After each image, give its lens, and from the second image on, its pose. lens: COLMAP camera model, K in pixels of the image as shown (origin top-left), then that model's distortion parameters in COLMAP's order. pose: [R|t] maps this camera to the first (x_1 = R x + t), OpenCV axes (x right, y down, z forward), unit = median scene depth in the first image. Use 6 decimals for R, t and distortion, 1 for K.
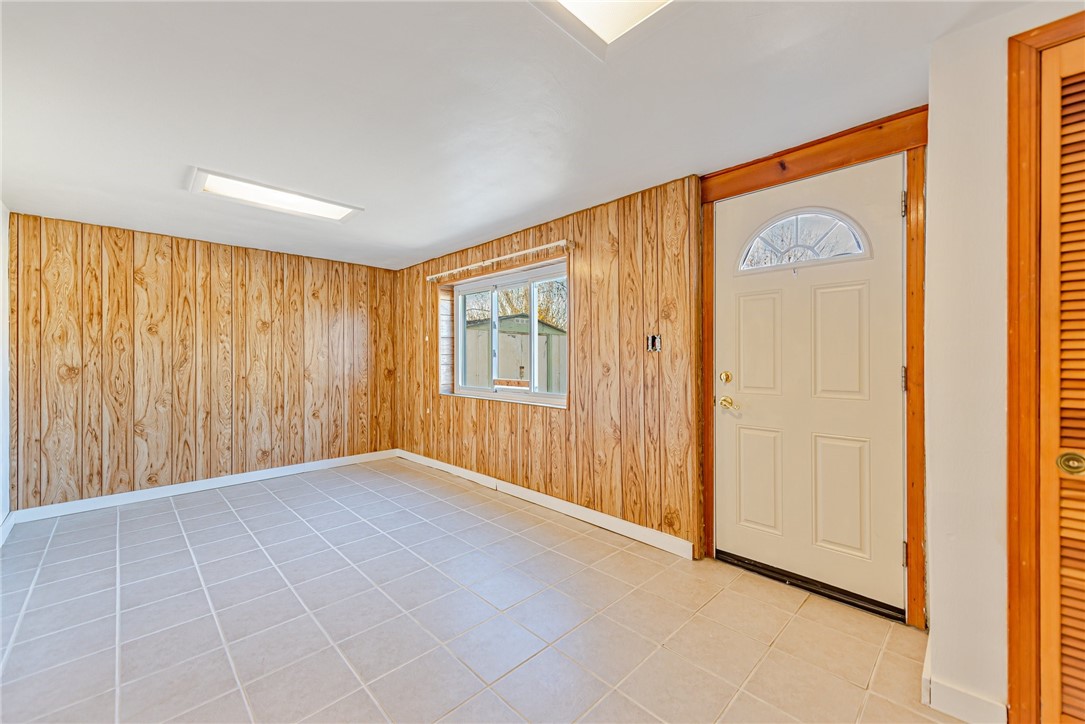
lens RADIAL K [[427.3, 0, 543.0], [0, 427.3, 359.2], [0, 0, 1]] dist [0.020170, -0.006045]
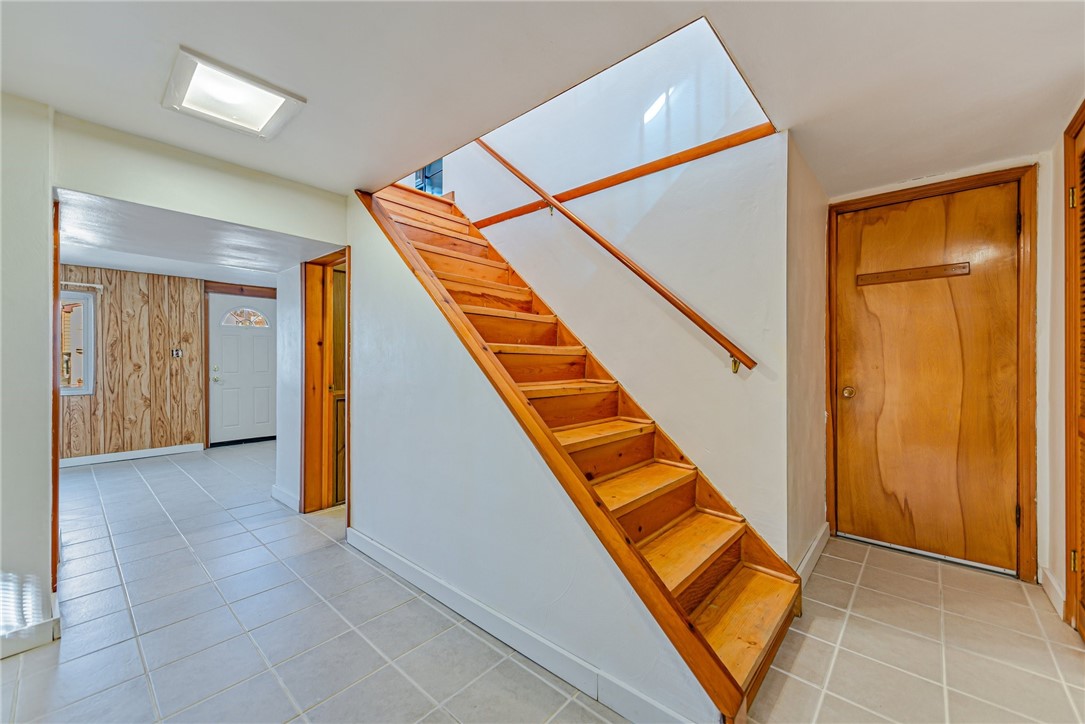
lens RADIAL K [[427.3, 0, 543.0], [0, 427.3, 359.2], [0, 0, 1]] dist [0.020170, -0.006045]
pose [[-0.068822, 0.002691, 0.997625, -1.868098], [0.003245, 0.999992, -0.002473, 0.001230], [-0.997624, 0.003067, -0.068830, -0.573644]]
